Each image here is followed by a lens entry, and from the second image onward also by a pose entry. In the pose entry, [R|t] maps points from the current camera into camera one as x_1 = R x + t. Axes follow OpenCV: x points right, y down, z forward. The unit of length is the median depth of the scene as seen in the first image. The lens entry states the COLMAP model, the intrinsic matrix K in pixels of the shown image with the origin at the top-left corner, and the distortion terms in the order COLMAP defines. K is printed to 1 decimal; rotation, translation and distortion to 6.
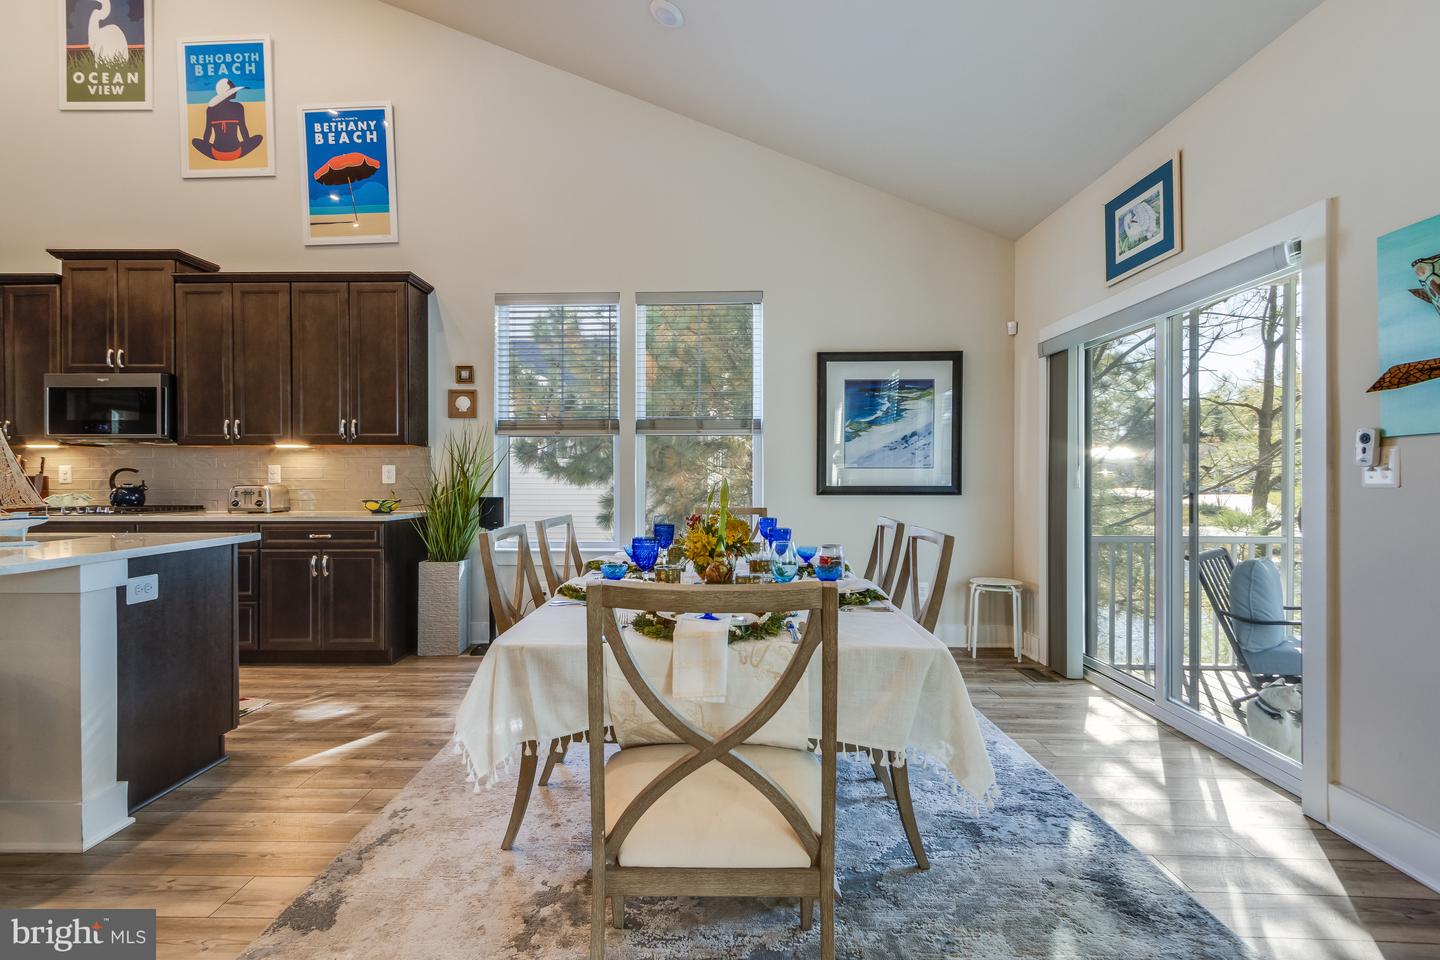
lens RADIAL K [[669.1, 0, 716.0], [0, 669.1, 479.9], [0, 0, 1]] dist [0.008193, -0.003439]
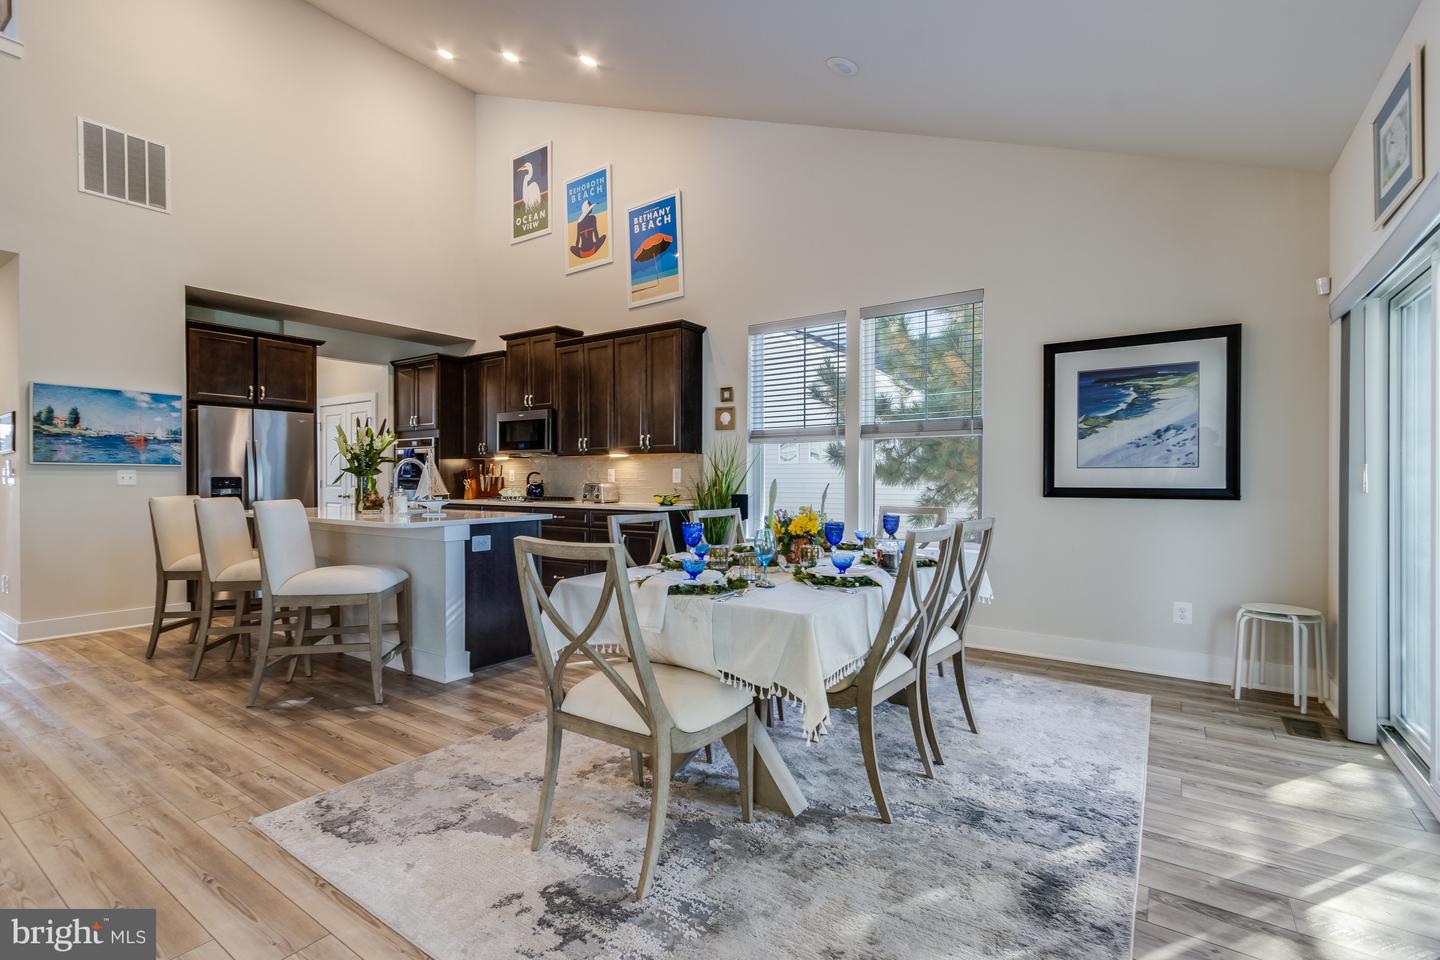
lens RADIAL K [[669.1, 0, 696.8], [0, 669.1, 479.5], [0, 0, 1]] dist [0.008193, -0.003439]
pose [[0.825005, 0.001864, -0.565122, 0.282996], [-0.001835, 0.999998, 0.000620, -0.001640], [0.565122, 0.000526, 0.825007, -0.050701]]
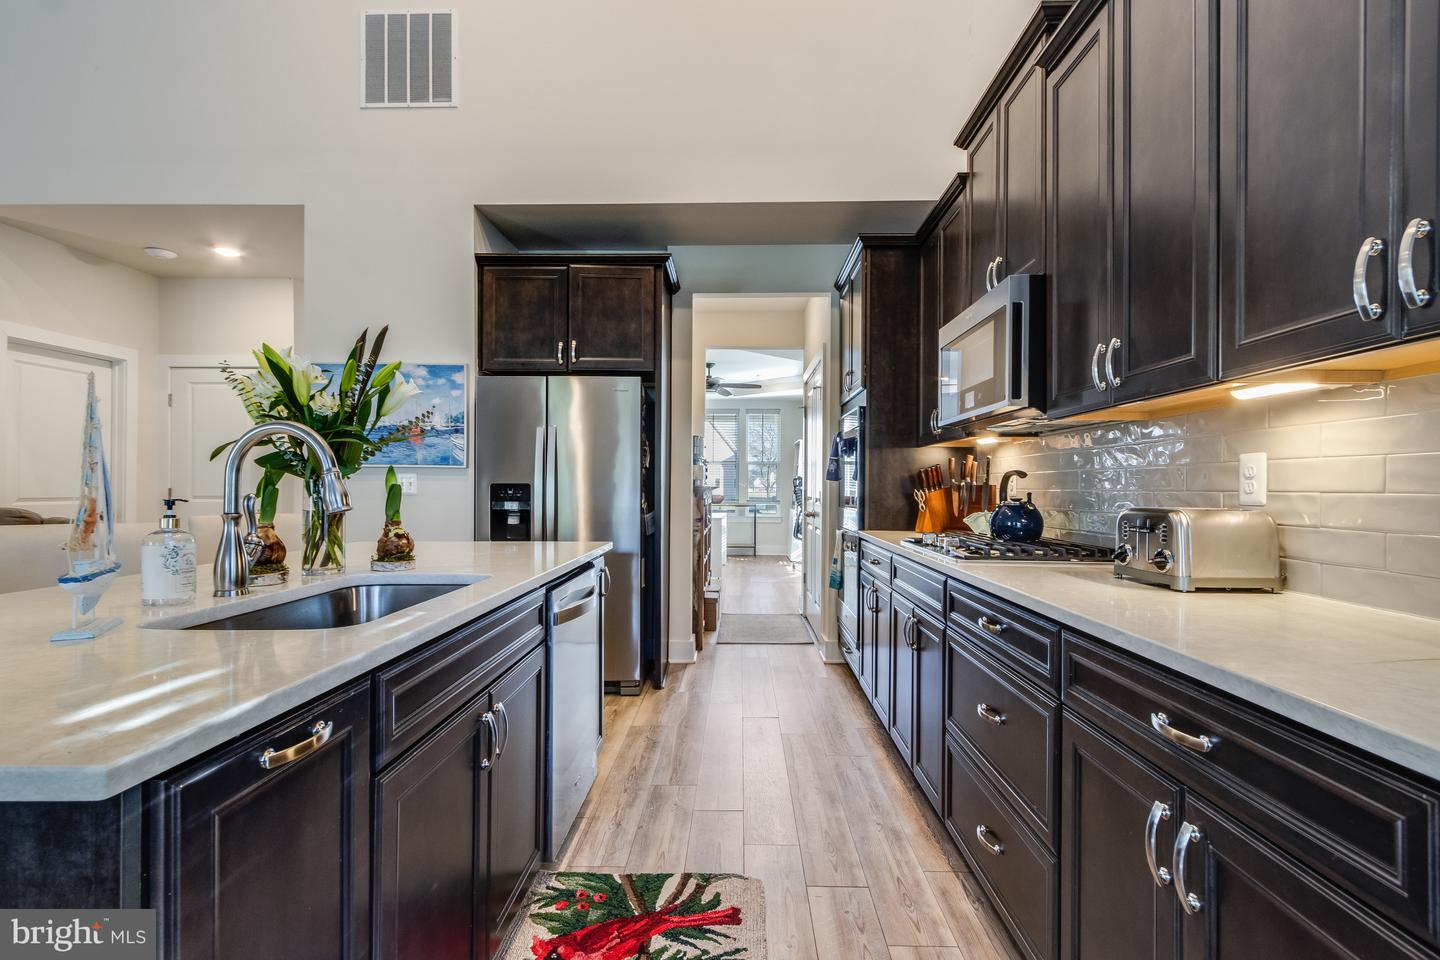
lens RADIAL K [[696.7, 0, 721.5], [0, 696.7, 483.3], [0, 0, 1]] dist [0.013175, 0.000137]
pose [[0.000767, -0.002828, -0.999996, -0.294753], [-0.006942, 0.999972, -0.002833, -0.003417], [0.999976, 0.006944, 0.000747, 0.733566]]
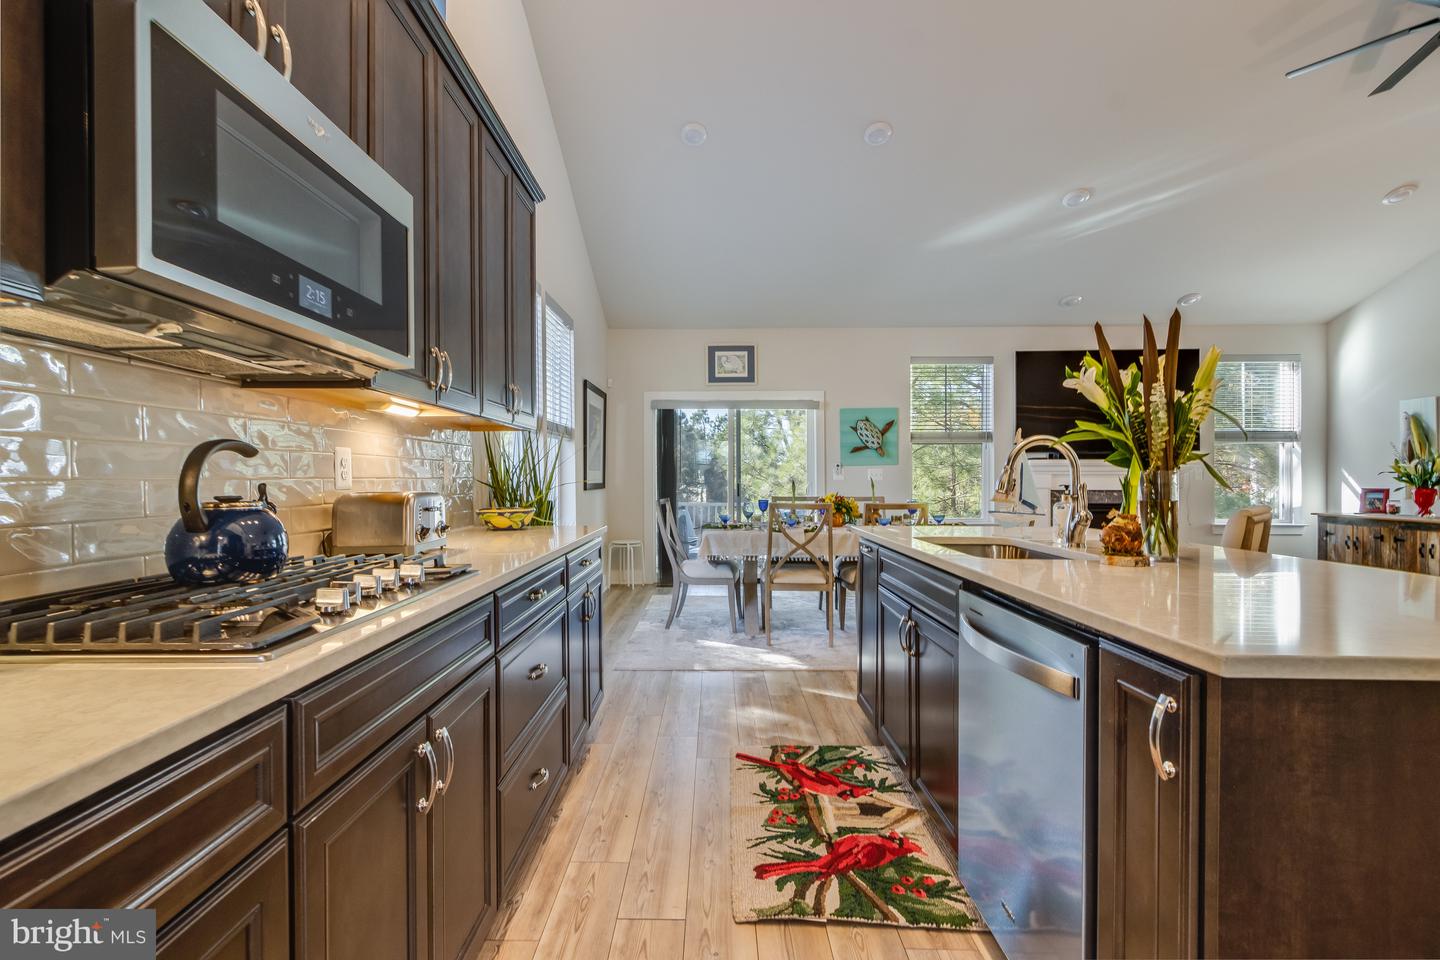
lens RADIAL K [[669.1, 0, 686.8], [0, 669.1, 480.9], [0, 0, 1]] dist [0.008193, -0.003439]
pose [[0.013467, -0.004112, 0.999901, -1.117226], [0.002167, 0.999989, 0.004084, -0.001522], [-0.999907, 0.002112, 0.013476, 0.782968]]
